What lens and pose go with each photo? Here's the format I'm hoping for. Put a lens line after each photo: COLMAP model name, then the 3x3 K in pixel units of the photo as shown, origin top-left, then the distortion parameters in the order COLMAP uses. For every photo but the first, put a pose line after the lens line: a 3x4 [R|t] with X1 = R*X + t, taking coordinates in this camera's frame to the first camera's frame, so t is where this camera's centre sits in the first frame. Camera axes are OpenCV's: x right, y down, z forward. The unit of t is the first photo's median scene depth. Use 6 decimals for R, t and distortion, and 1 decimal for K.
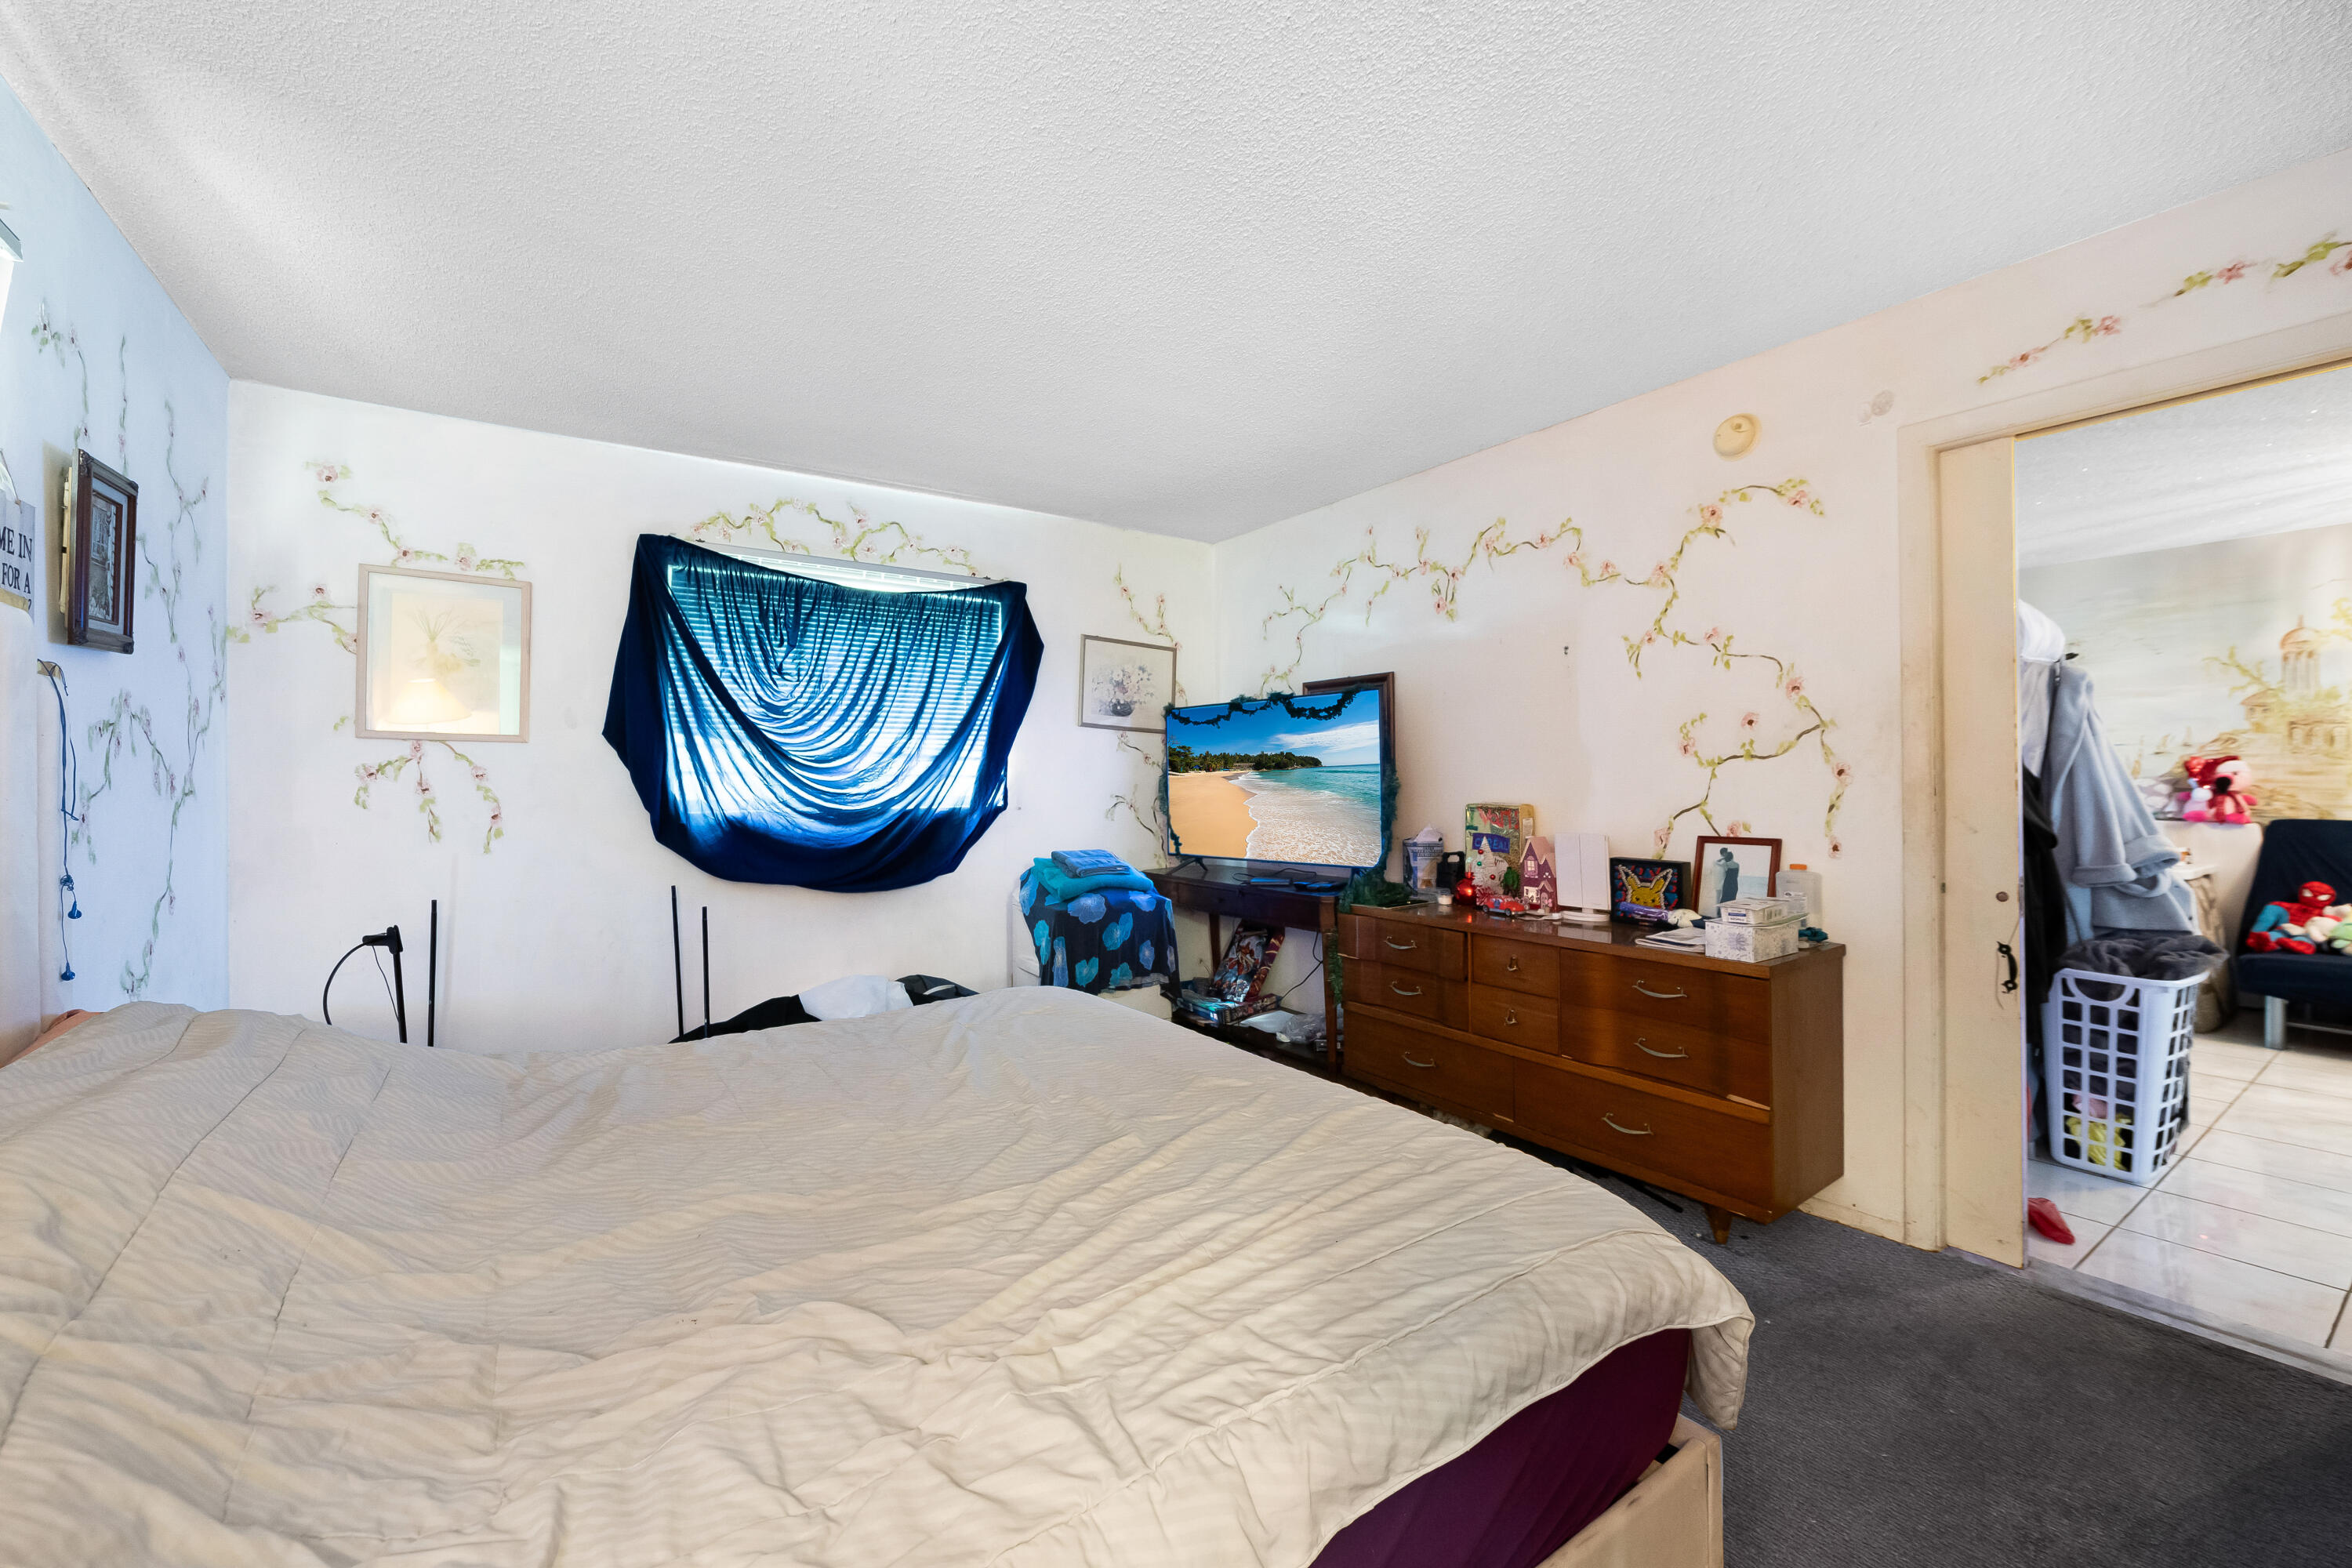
lens RADIAL K [[936.1, 0, 1180.9], [0, 936.1, 778.1], [0, 0, 1]] dist [-0.002131, -0.002417]
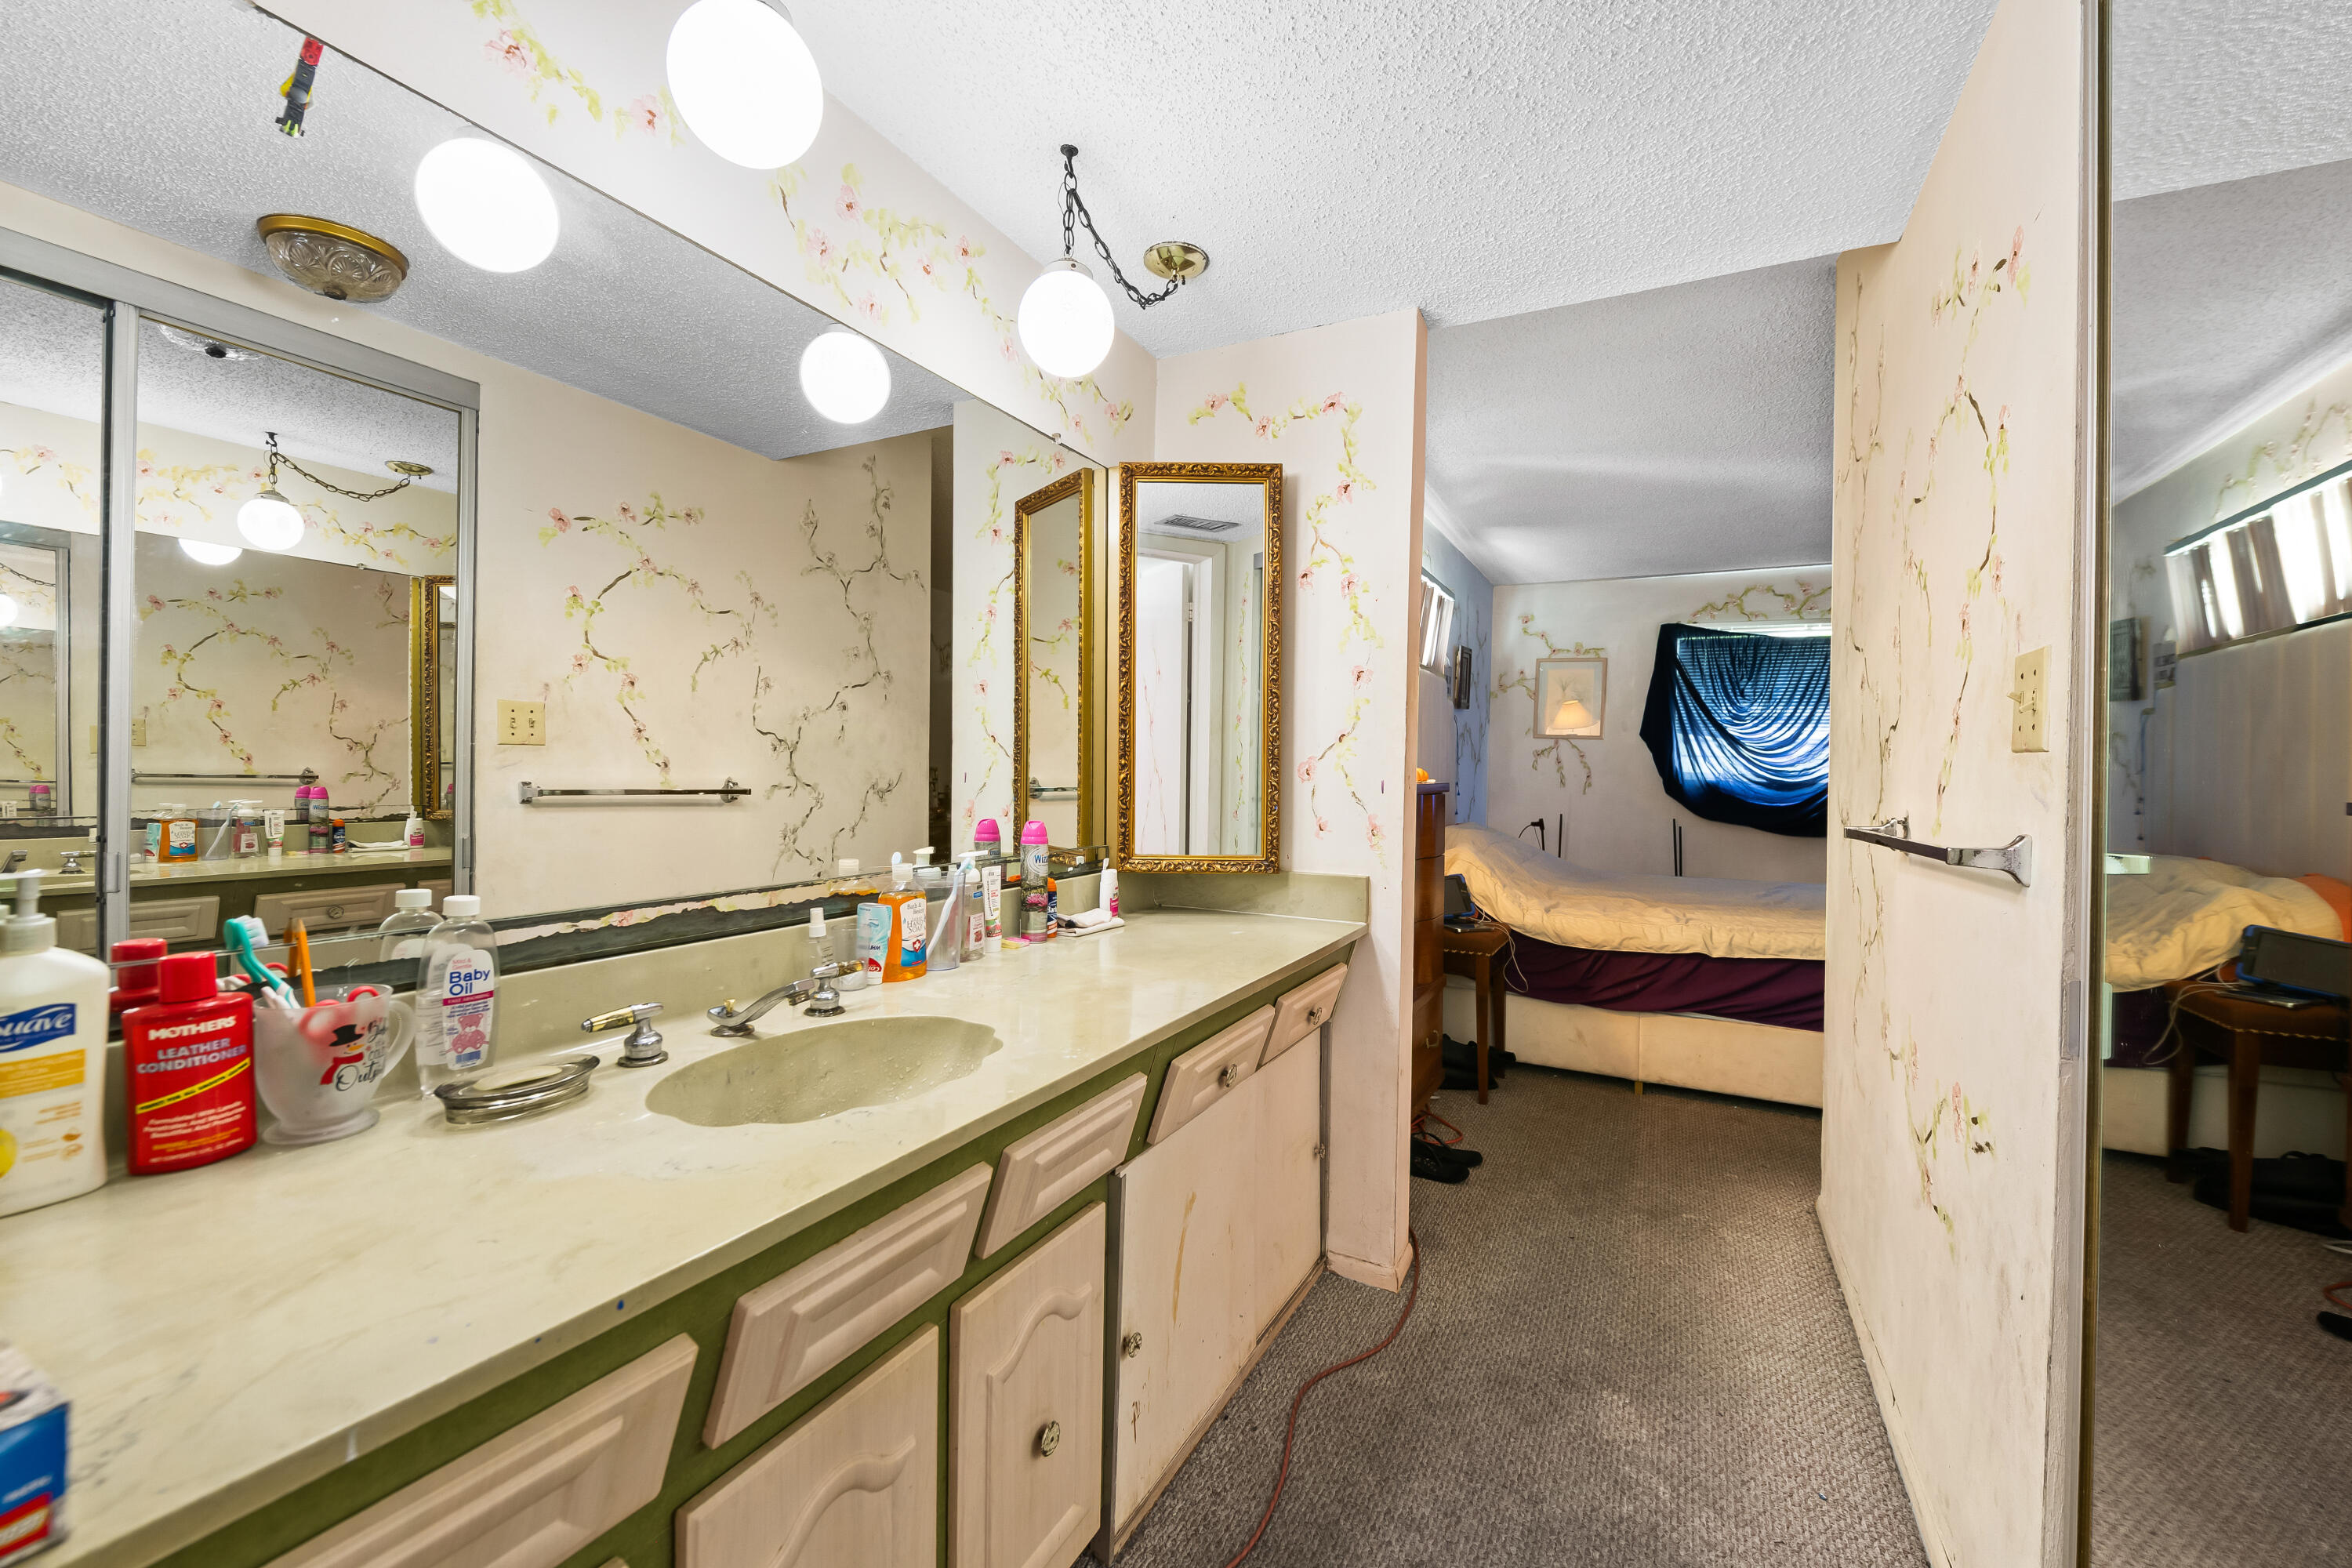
lens RADIAL K [[936.1, 0, 1193.7], [0, 936.1, 767.1], [0, 0, 1]] dist [-0.002131, -0.002417]
pose [[0.468659, 0.020705, -0.883137, 0.584021], [-0.022119, 0.999687, 0.011700, 0.015202], [0.883102, 0.014050, 0.468970, -0.627768]]
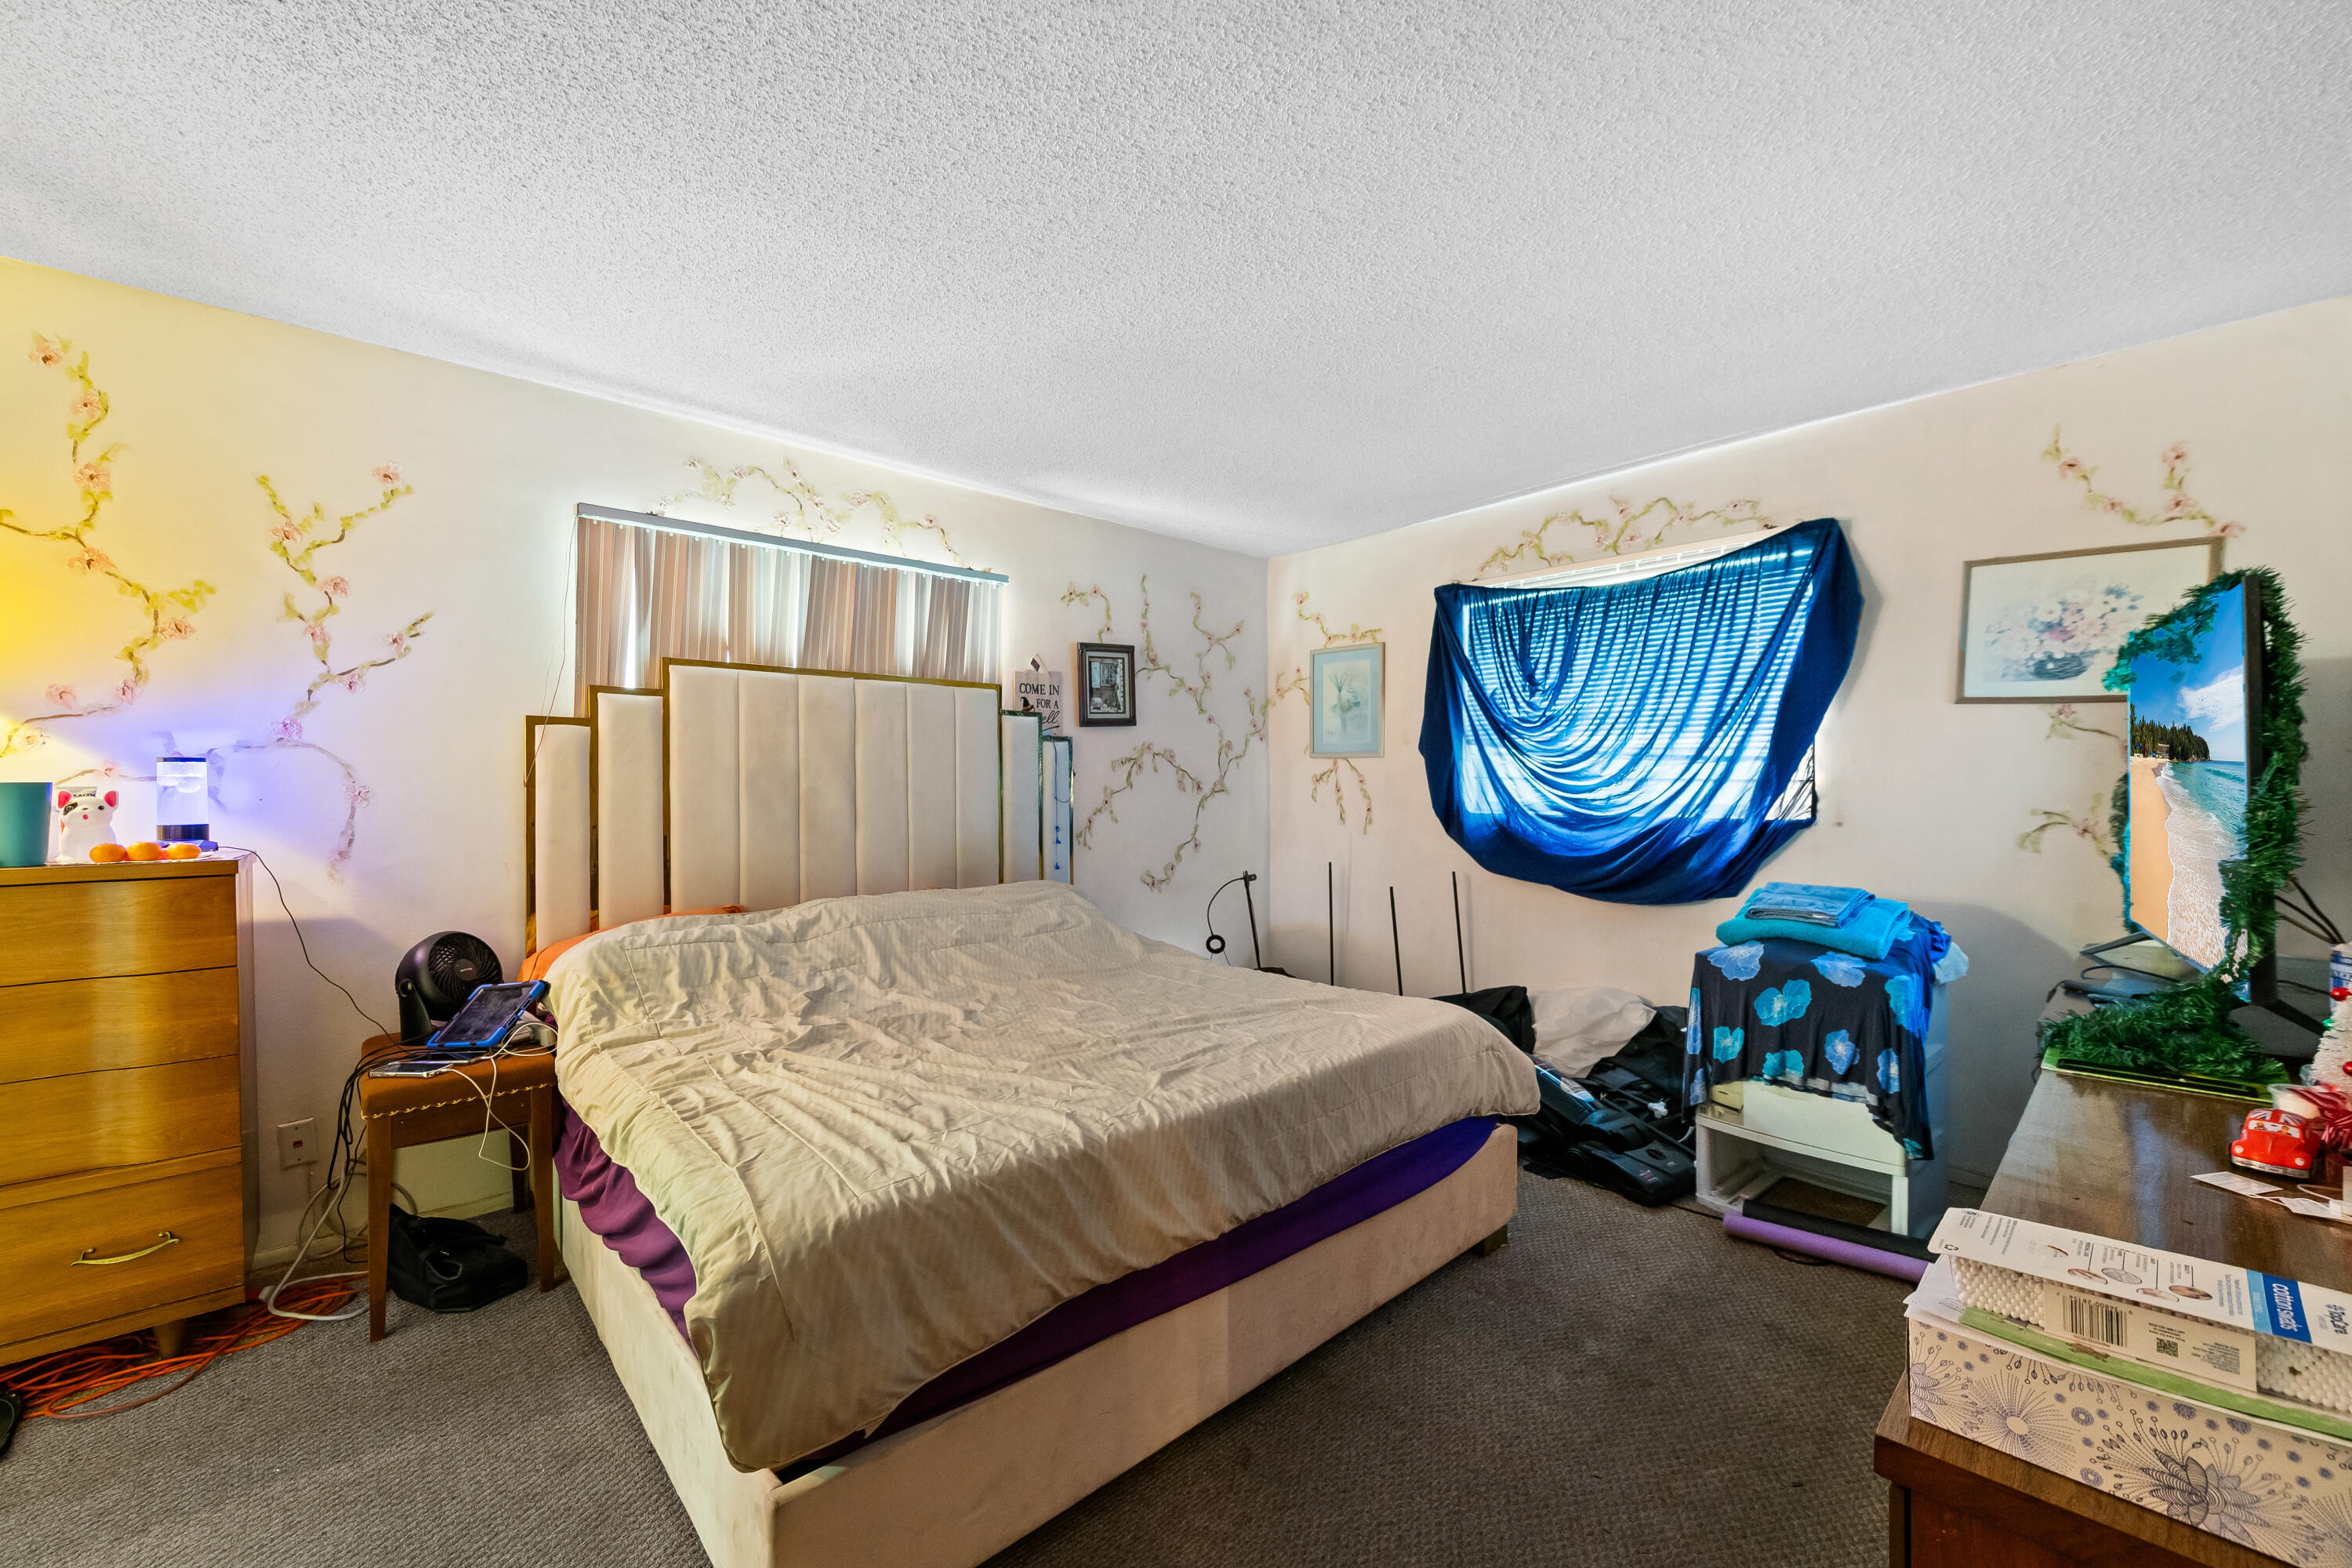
lens RADIAL K [[936.1, 0, 1214.9], [0, 936.1, 789.4], [0, 0, 1]] dist [-0.002131, -0.002417]
pose [[0.142189, 0.009962, -0.989789, 0.593395], [0.002863, 0.999941, 0.010476, -0.004915], [0.989835, -0.004324, 0.142152, 0.504132]]
